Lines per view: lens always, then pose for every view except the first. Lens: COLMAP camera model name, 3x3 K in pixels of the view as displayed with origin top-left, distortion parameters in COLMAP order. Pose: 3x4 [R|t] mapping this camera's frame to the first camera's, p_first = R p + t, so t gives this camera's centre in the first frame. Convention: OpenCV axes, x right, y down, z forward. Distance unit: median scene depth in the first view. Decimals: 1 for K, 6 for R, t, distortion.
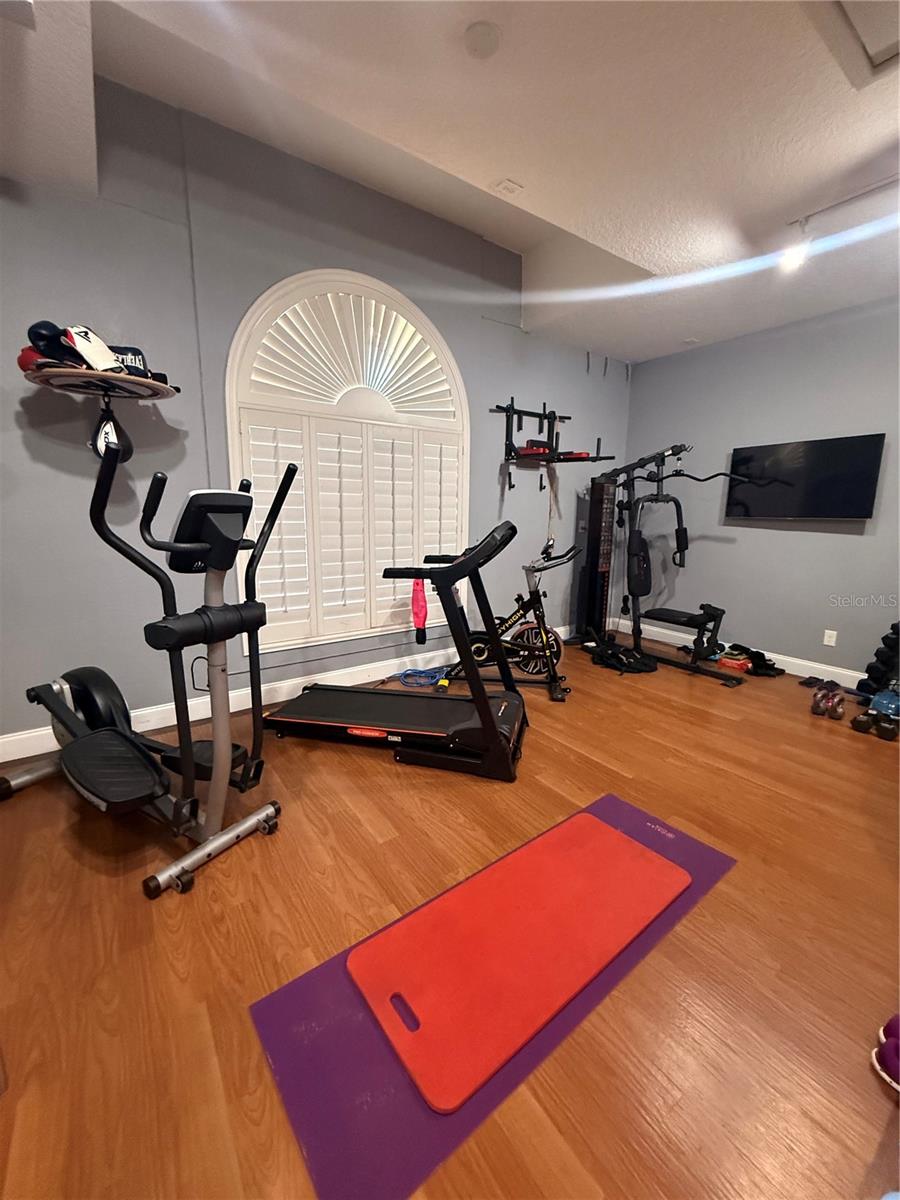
lens RADIAL K [[480.0, 0, 455.7], [0, 480.0, 604.0], [0, 0, 1]] dist [-0.002758, -0.000497]
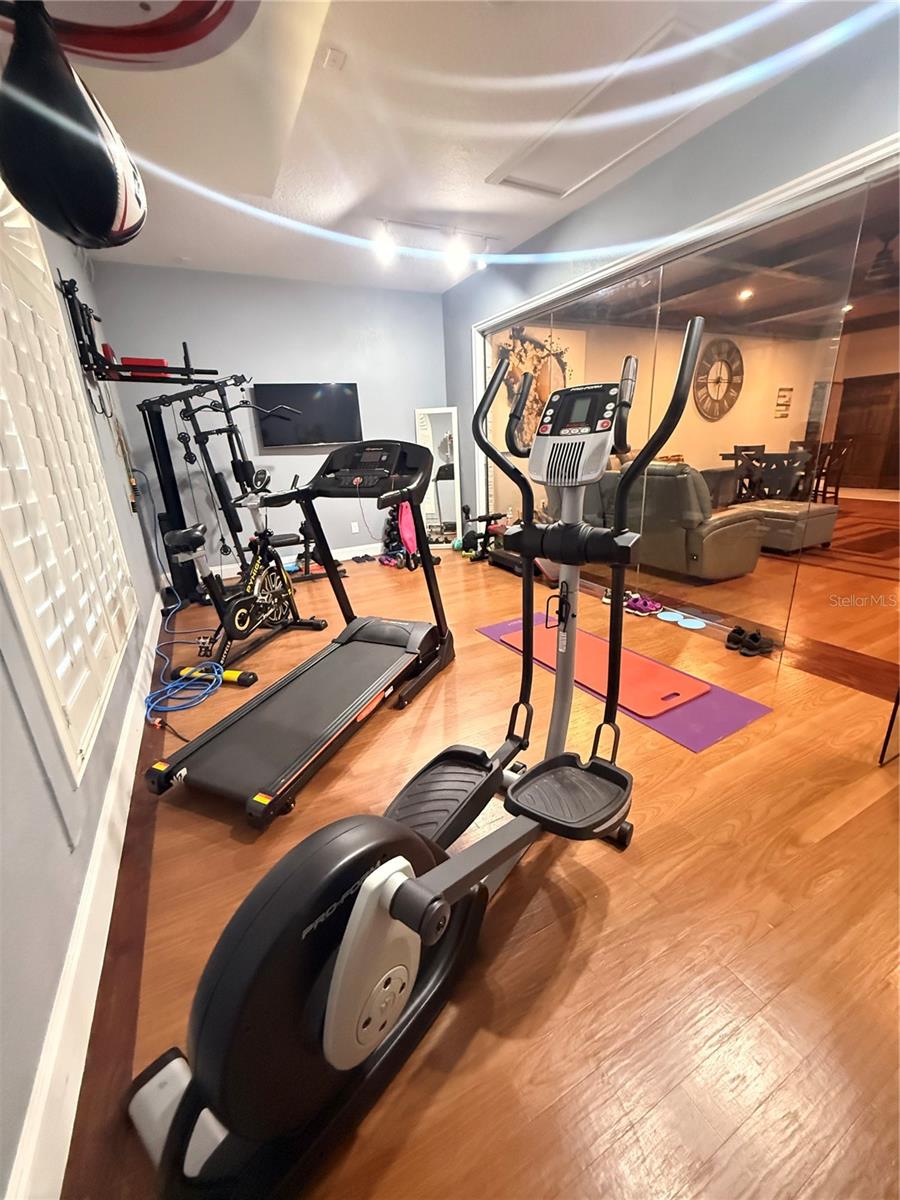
lens RADIAL K [[480.0, 0, 454.9], [0, 480.0, 595.7], [0, 0, 1]] dist [-0.002758, -0.000497]
pose [[0.133522, -0.329447, 0.934685, -0.564196], [0.237328, 0.926317, 0.292594, -0.082298], [-0.962210, 0.182759, 0.201871, 0.419745]]
